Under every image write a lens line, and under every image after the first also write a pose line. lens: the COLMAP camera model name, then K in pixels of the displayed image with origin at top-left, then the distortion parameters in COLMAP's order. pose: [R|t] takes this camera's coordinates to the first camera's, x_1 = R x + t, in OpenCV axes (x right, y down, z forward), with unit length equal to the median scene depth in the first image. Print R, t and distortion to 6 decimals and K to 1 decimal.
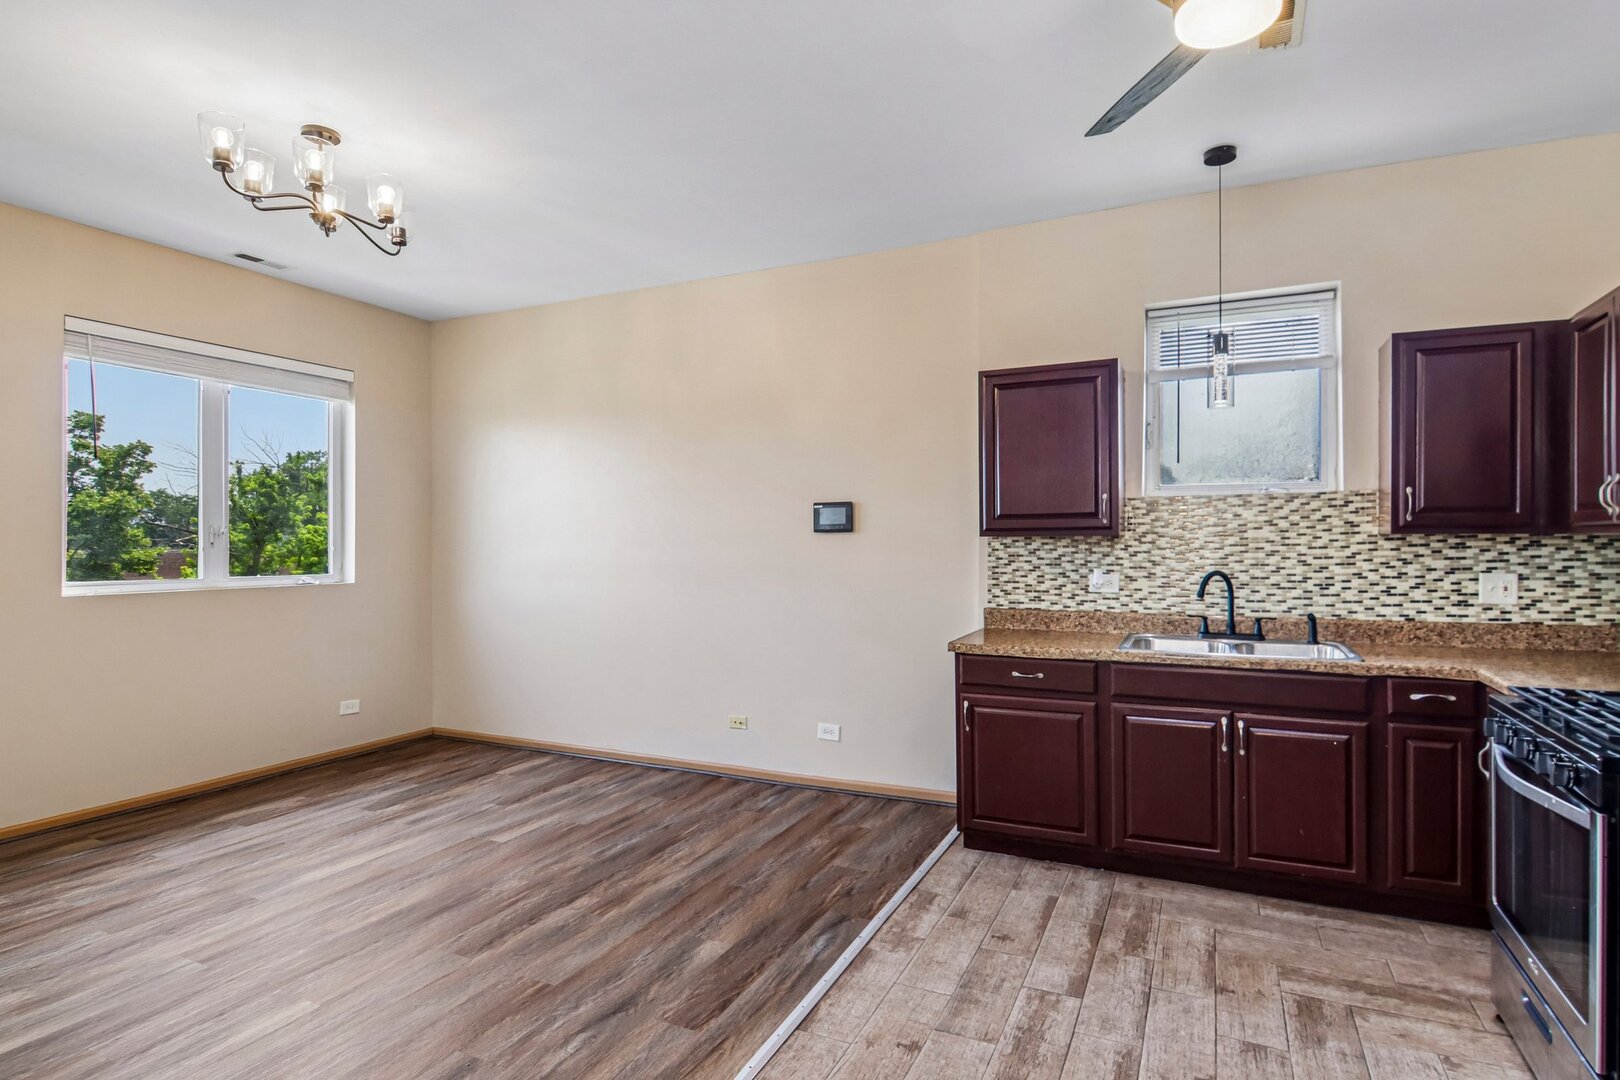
lens RADIAL K [[839.4, 0, 815.6], [0, 839.4, 538.7], [0, 0, 1]] dist [0.007339, -0.009882]
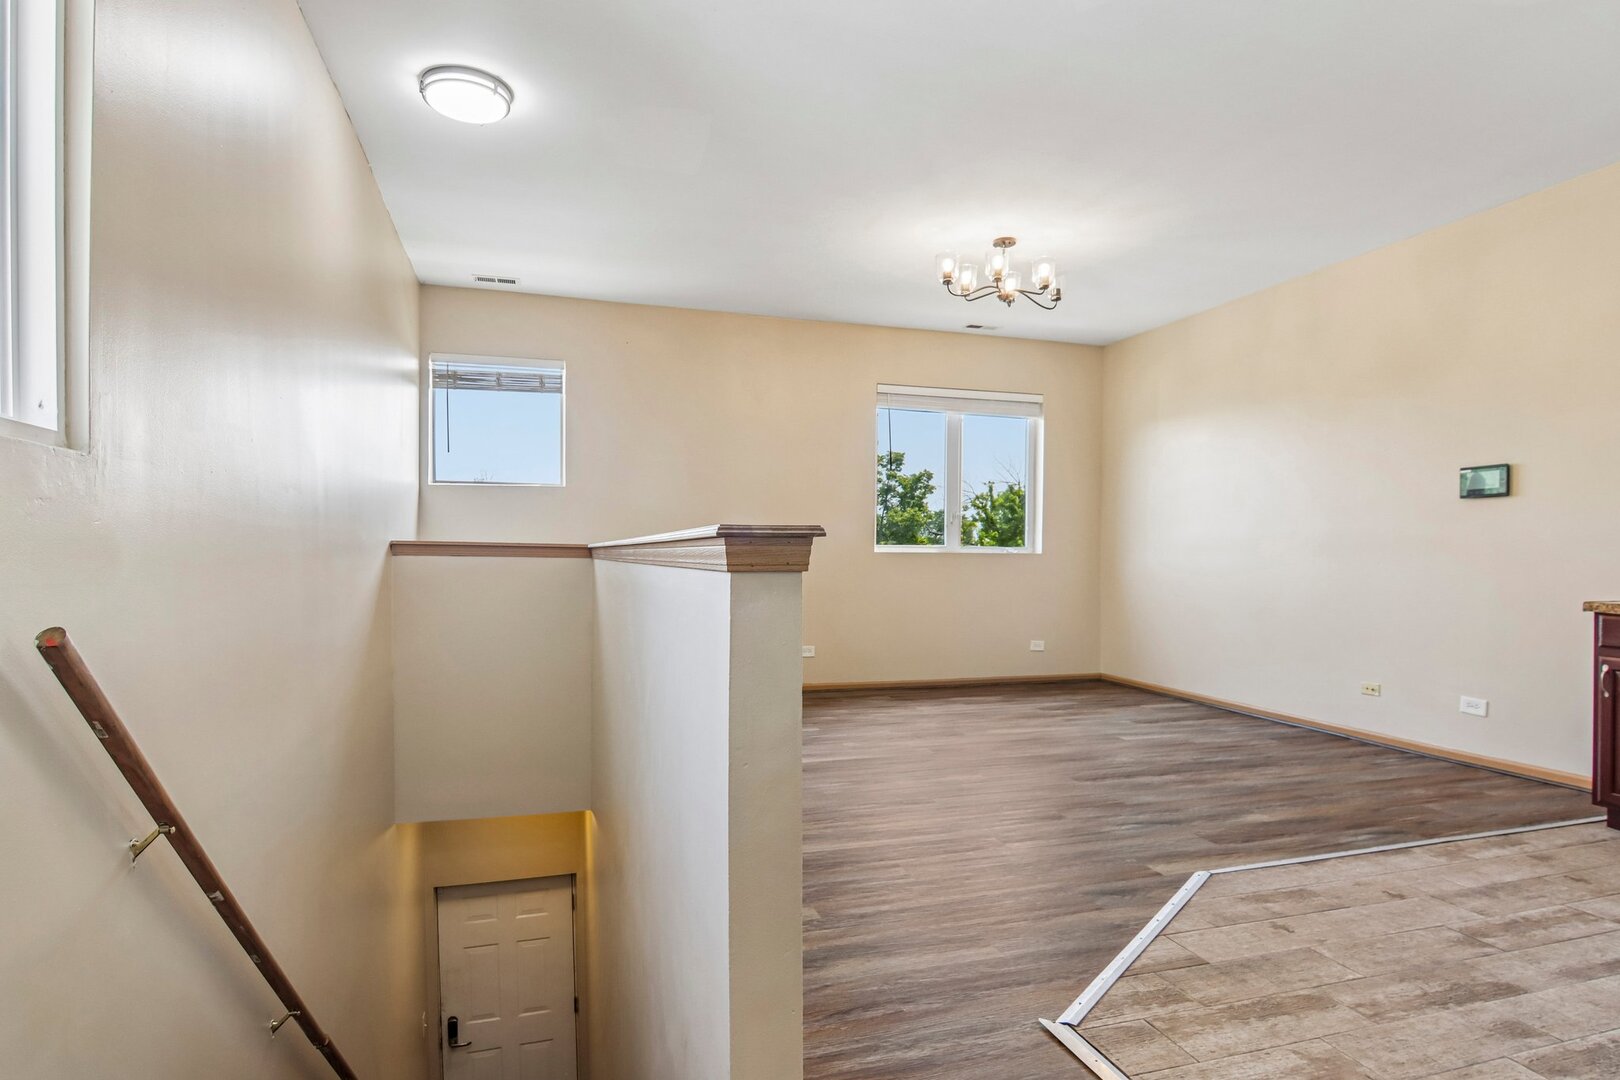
lens RADIAL K [[839.4, 0, 782.8], [0, 839.4, 548.3], [0, 0, 1]] dist [0.007339, -0.009882]
pose [[0.661308, 0.003263, -0.750107, 0.385051], [-0.005133, 0.999987, -0.000175, 0.100141], [0.750097, 0.003966, 0.661316, -0.403586]]
